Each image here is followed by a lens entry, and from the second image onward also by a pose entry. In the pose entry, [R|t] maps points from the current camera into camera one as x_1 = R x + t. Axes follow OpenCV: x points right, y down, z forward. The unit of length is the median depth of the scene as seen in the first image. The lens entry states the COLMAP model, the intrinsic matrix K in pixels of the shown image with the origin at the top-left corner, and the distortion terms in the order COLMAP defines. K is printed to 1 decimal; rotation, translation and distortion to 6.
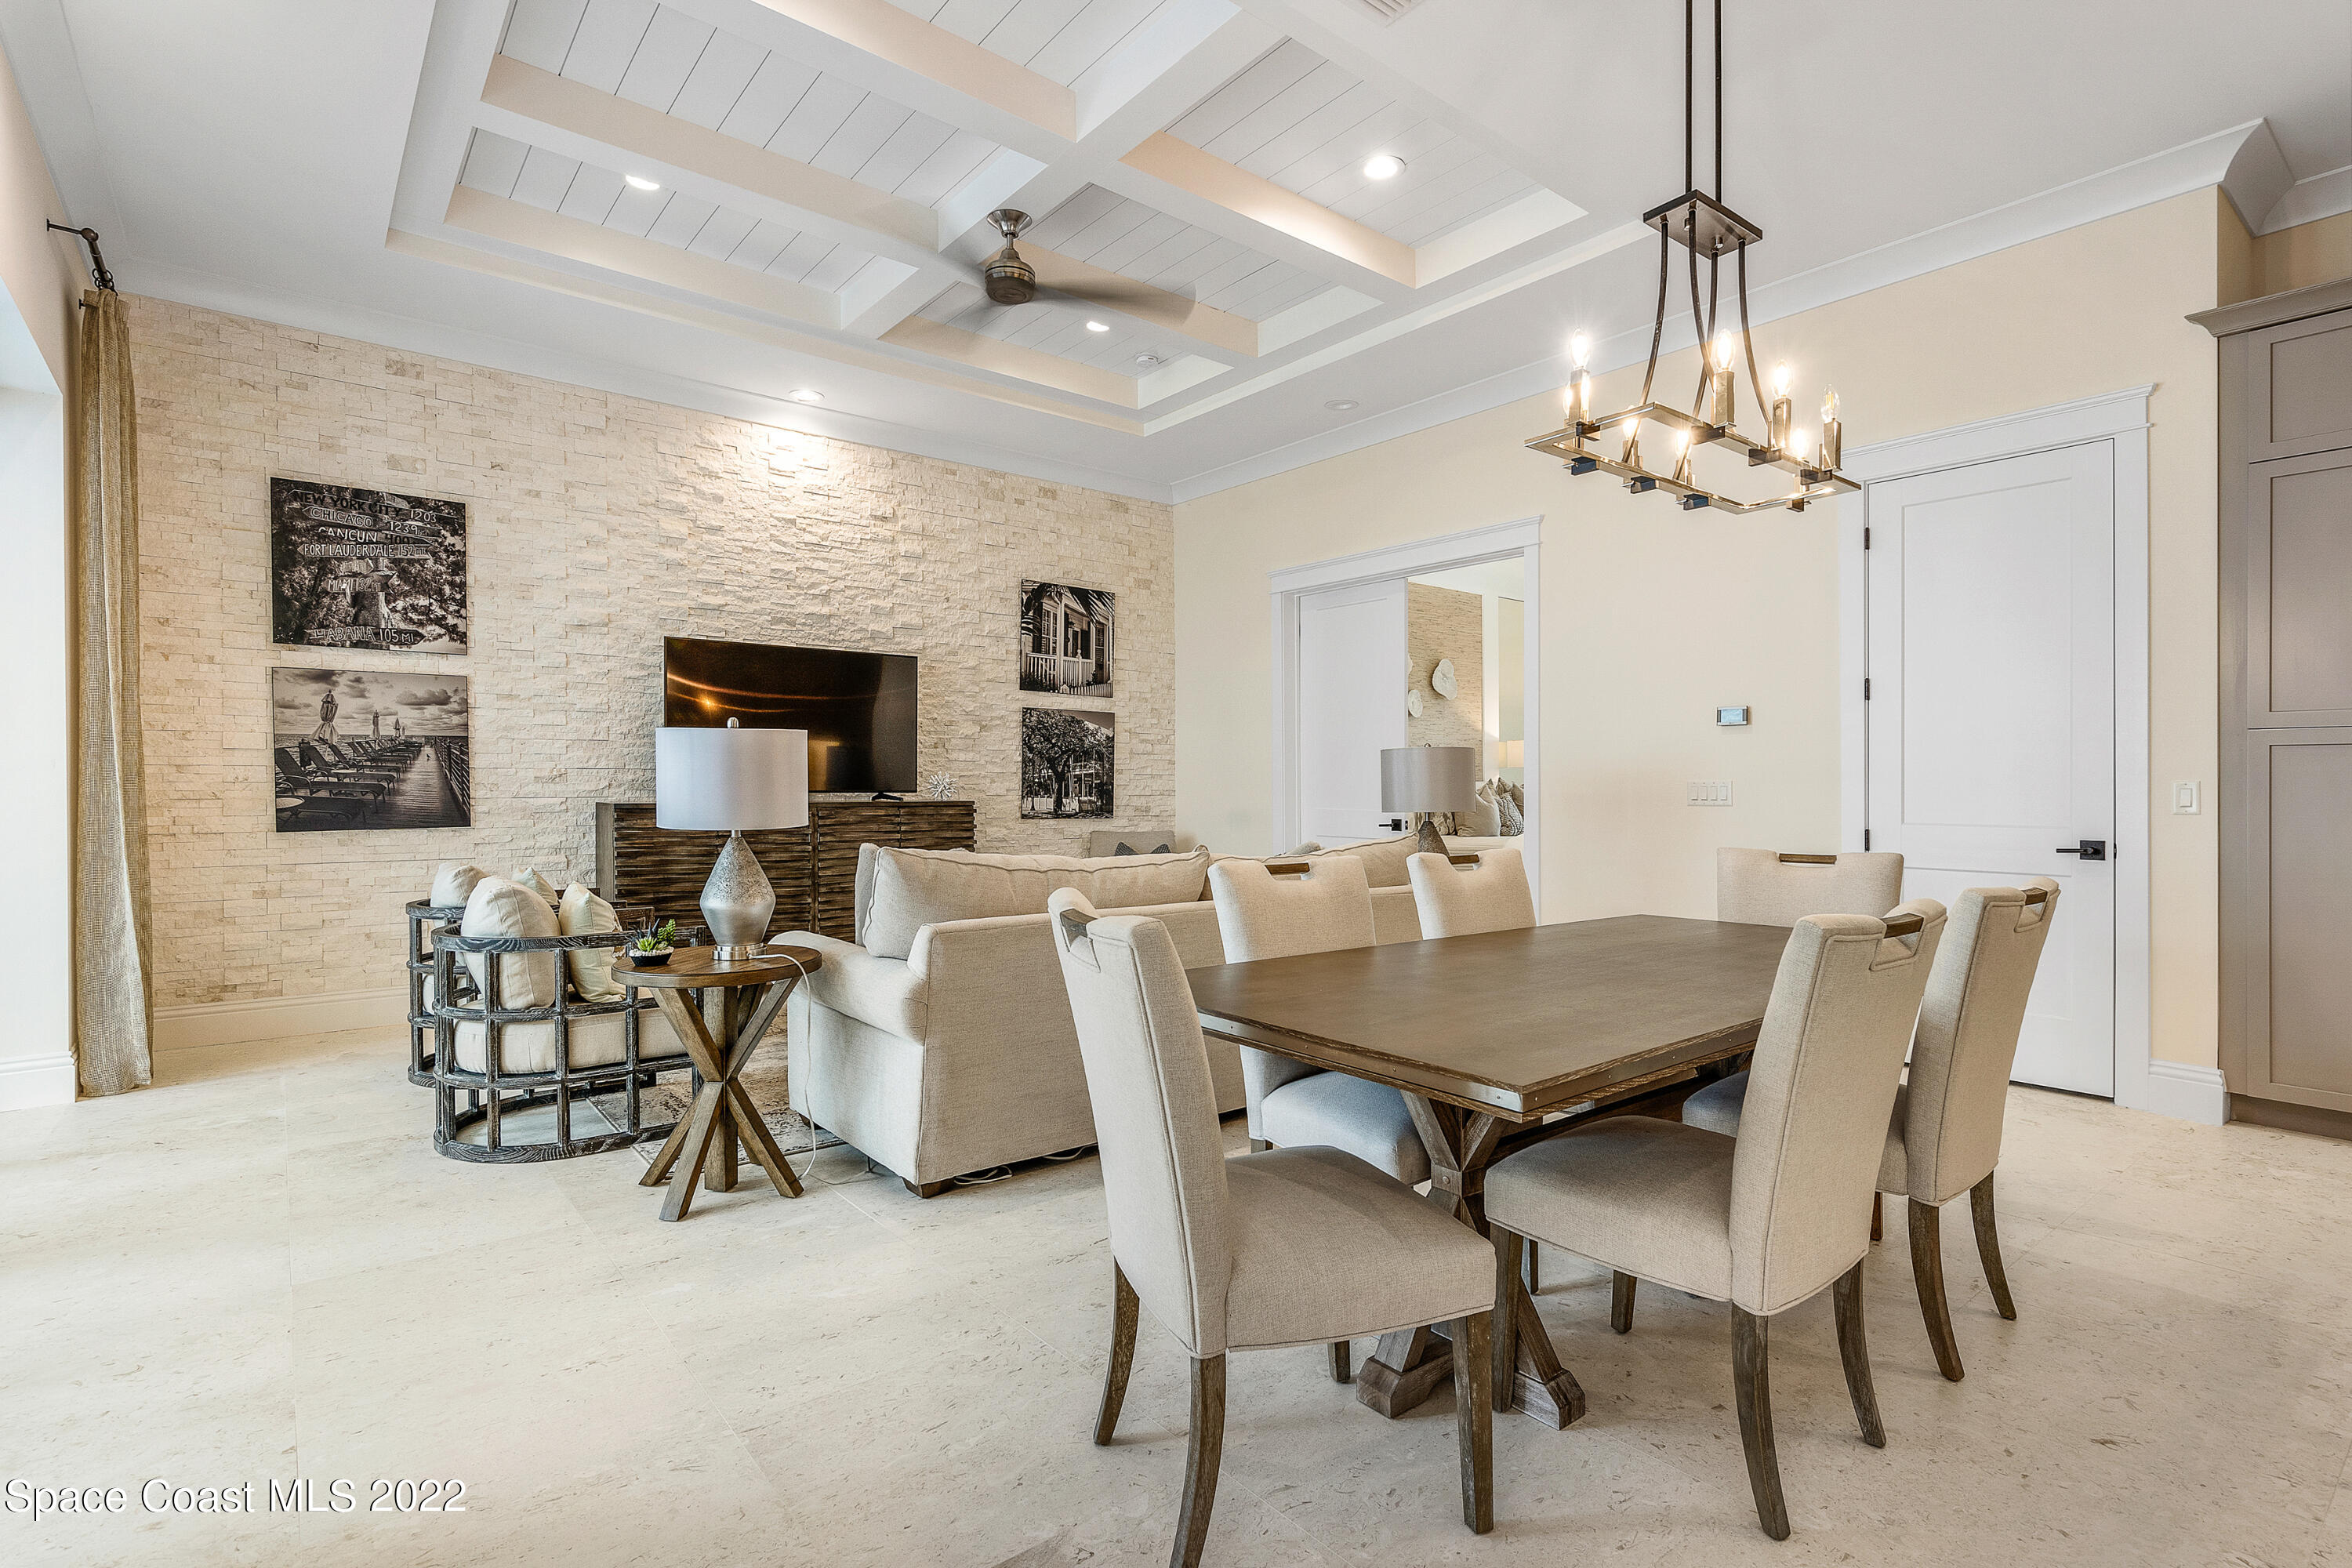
lens RADIAL K [[1127.7, 0, 1177.2], [0, 1127.7, 791.7], [0, 0, 1]] dist [0.002479, 0.000781]
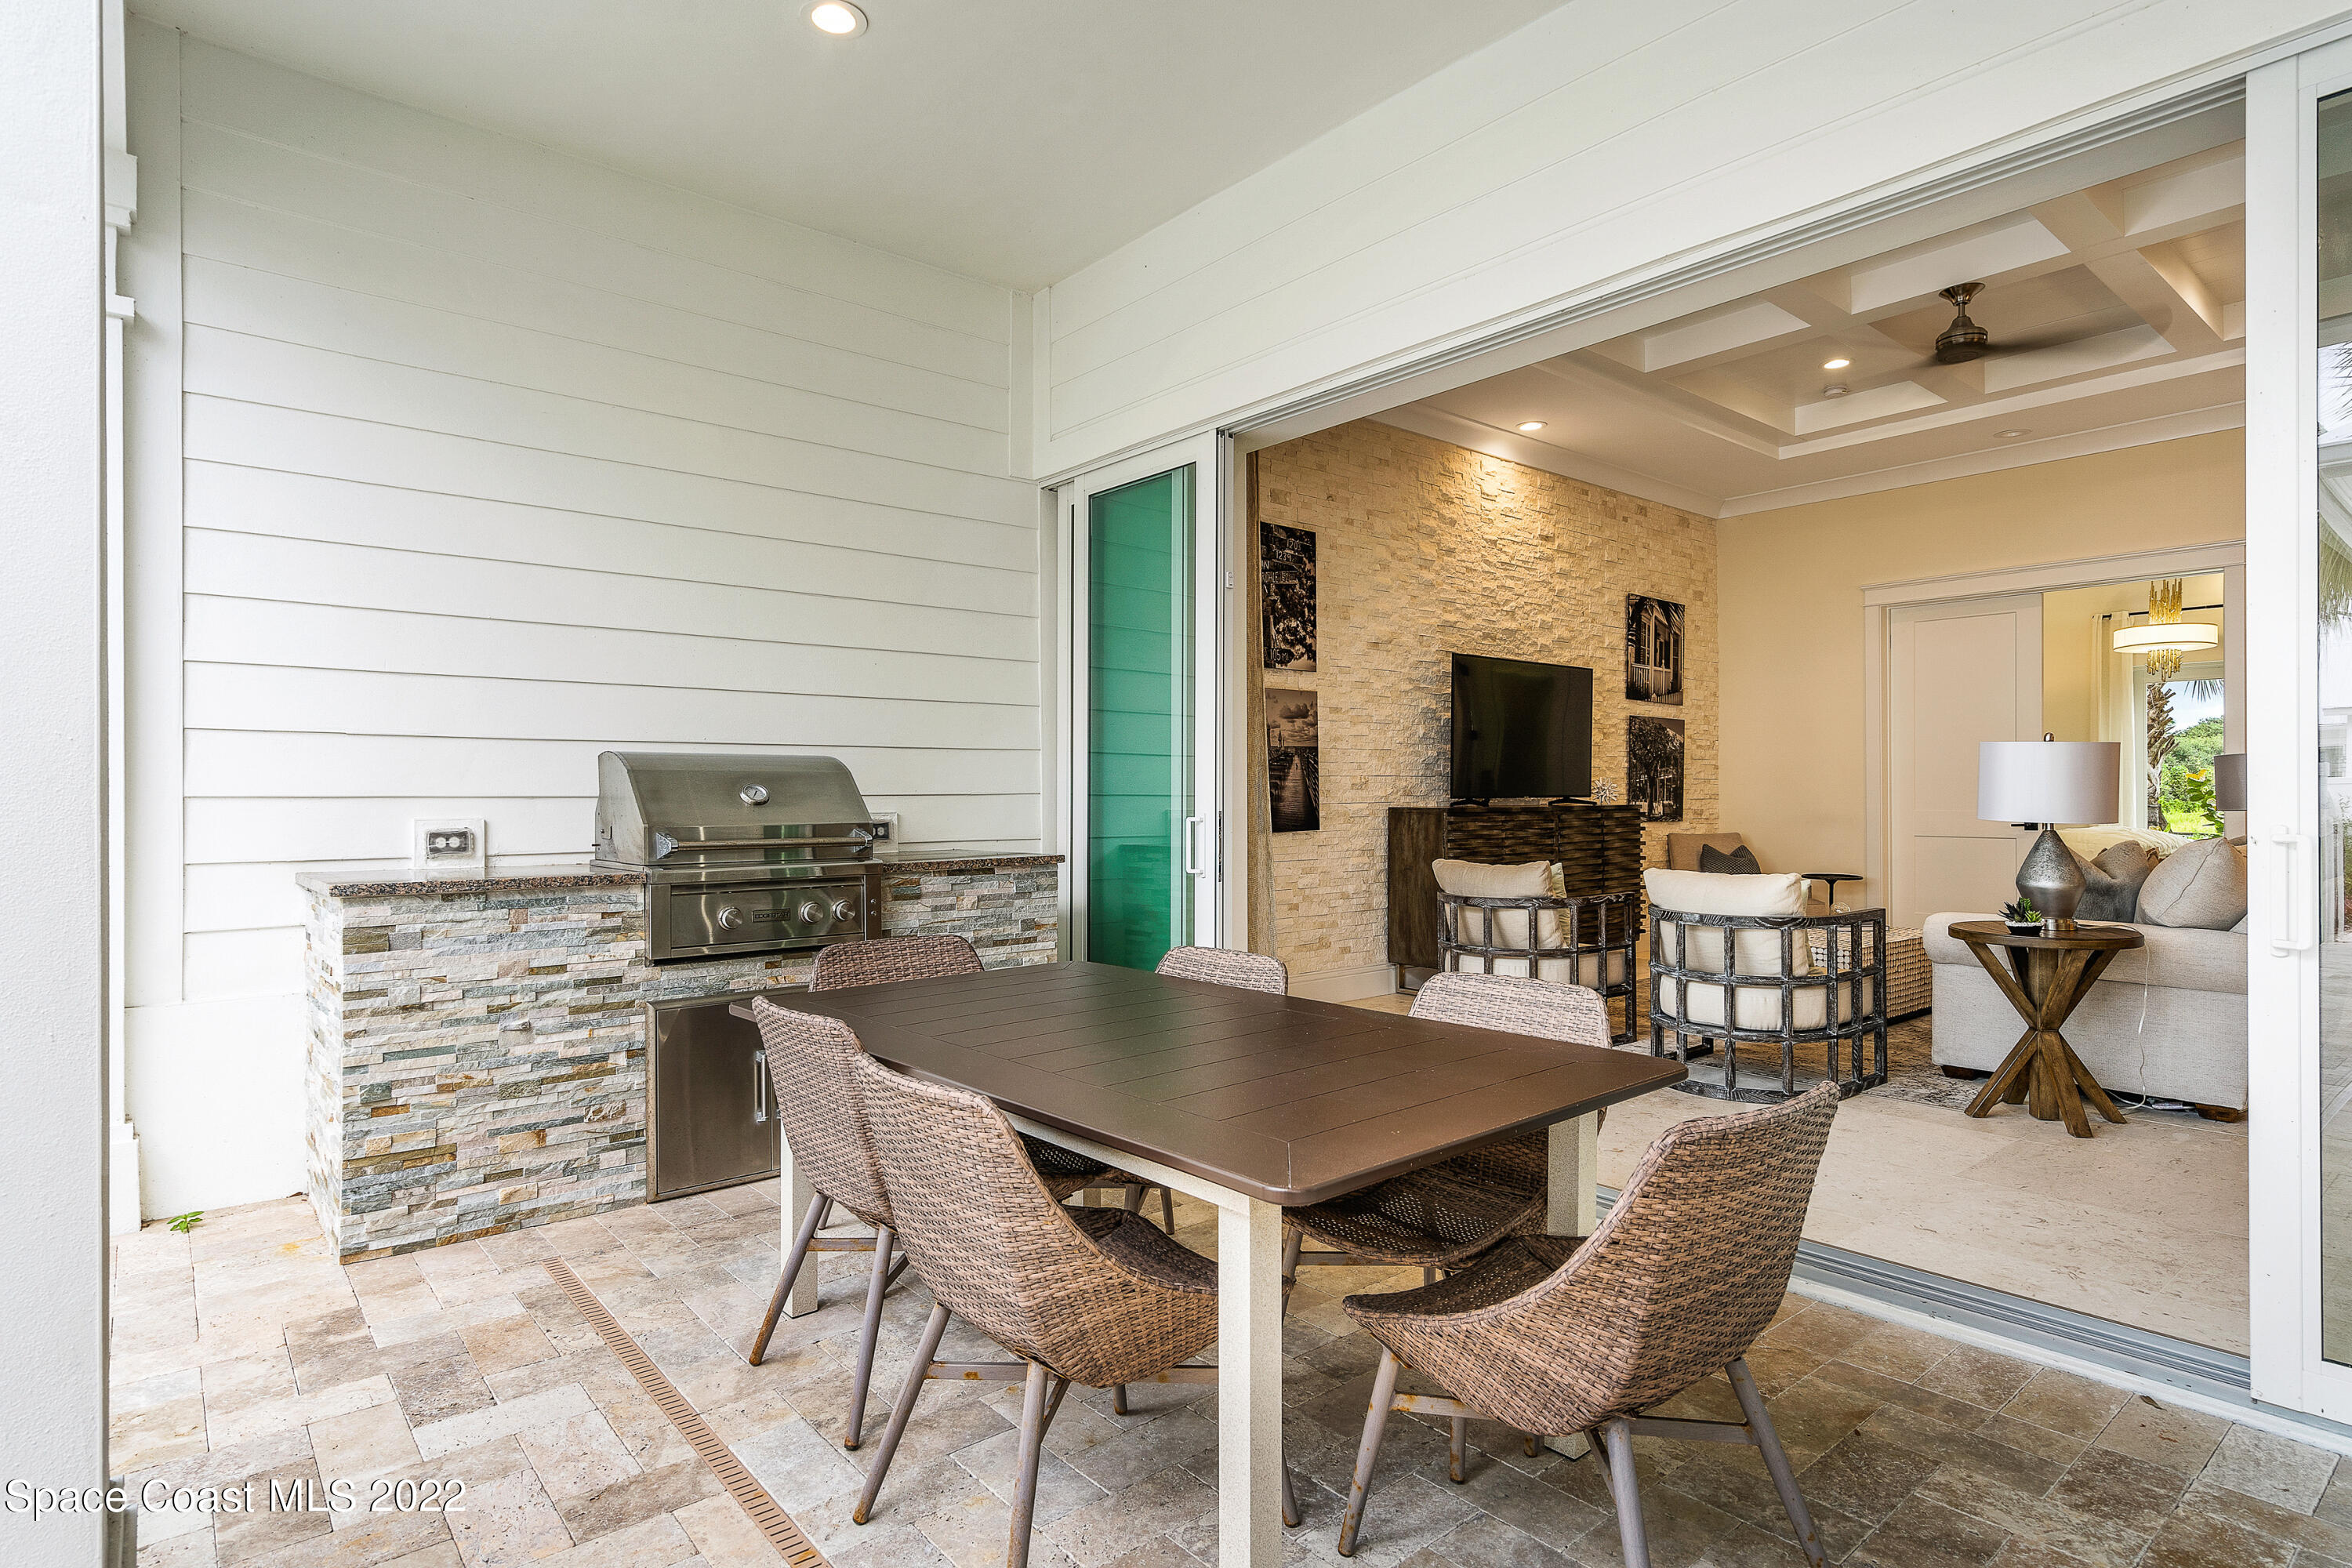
lens RADIAL K [[1220.9, 0, 1173.5], [0, 1220.9, 794.7], [0, 0, 1]] dist [0.002334, 0.000249]
pose [[0.999806, -0.000803, 0.019656, -0.684862], [0.000750, 0.999996, 0.002697, -0.005321], [-0.019658, -0.002682, 0.999803, -0.149674]]
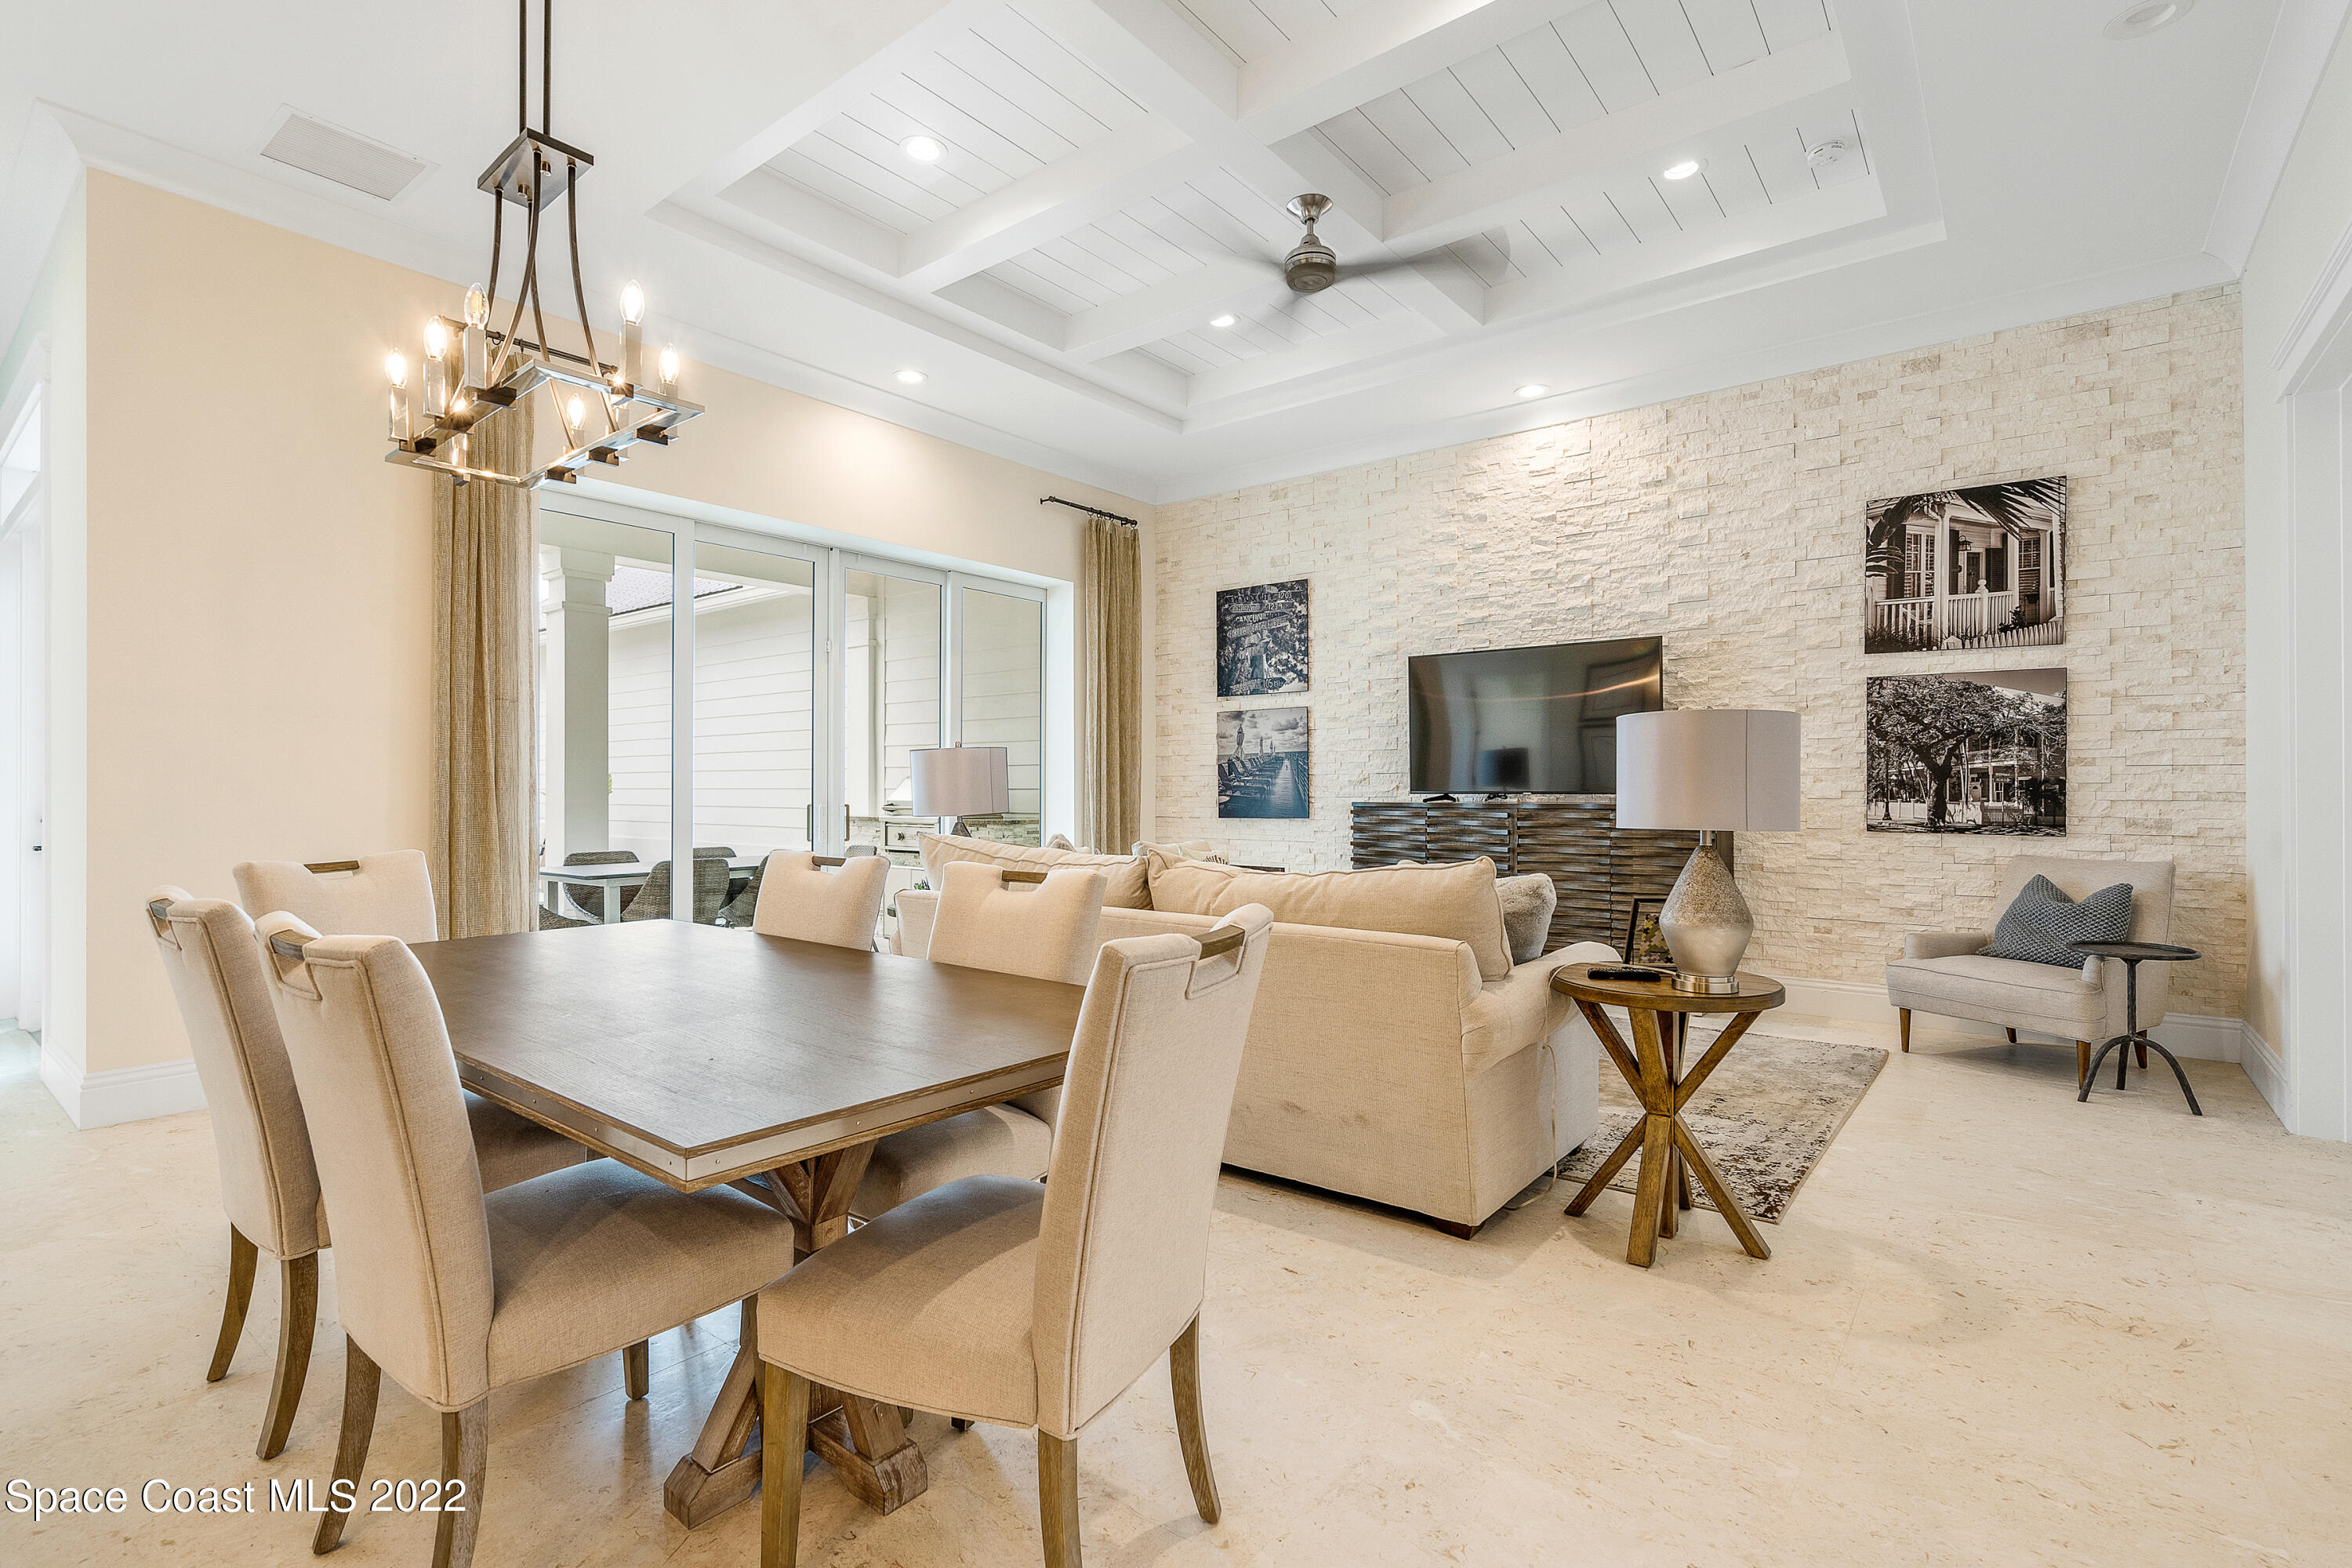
lens RADIAL K [[1092.2, 0, 1175.2], [0, 1092.2, 777.5], [0, 0, 1]] dist [0.000553, 0.000812]
pose [[0.223791, -0.010673, -0.974579, 0.524754], [-0.001189, 0.999936, -0.011224, -0.002332], [0.974637, 0.003671, 0.223764, 0.480030]]
